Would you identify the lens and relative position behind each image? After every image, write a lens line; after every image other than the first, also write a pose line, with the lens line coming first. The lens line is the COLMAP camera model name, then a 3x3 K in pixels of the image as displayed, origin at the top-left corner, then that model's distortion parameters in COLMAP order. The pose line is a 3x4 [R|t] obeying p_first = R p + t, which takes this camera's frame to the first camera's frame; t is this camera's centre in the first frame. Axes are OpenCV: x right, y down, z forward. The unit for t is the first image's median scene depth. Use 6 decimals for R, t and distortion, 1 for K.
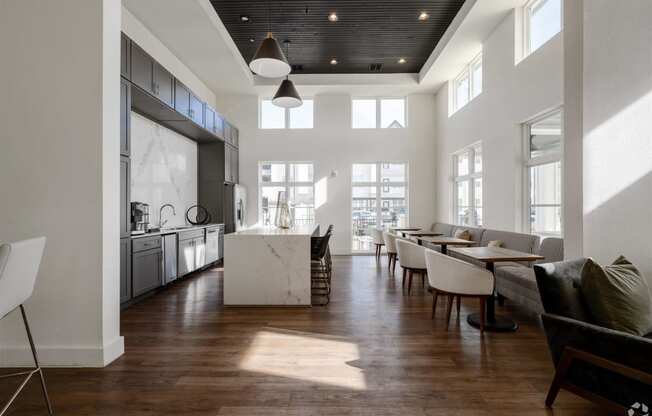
lens RADIAL K [[302.5, 0, 324.8], [0, 302.5, 207.4], [0, 0, 1]] dist [0.003070, 0.000249]
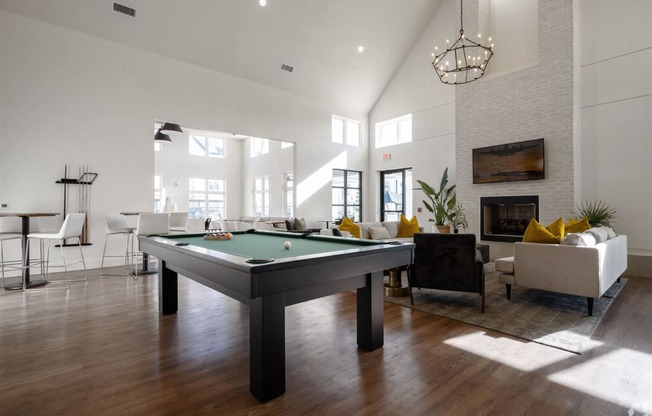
lens RADIAL K [[302.5, 0, 327.0], [0, 302.5, 207.3], [0, 0, 1]] dist [0.003070, 0.000249]
pose [[0.760820, 0.001241, 0.648962, -0.467420], [0.001414, 0.999993, -0.003571, 0.009524], [-0.648961, 0.003635, 0.760813, -0.754777]]
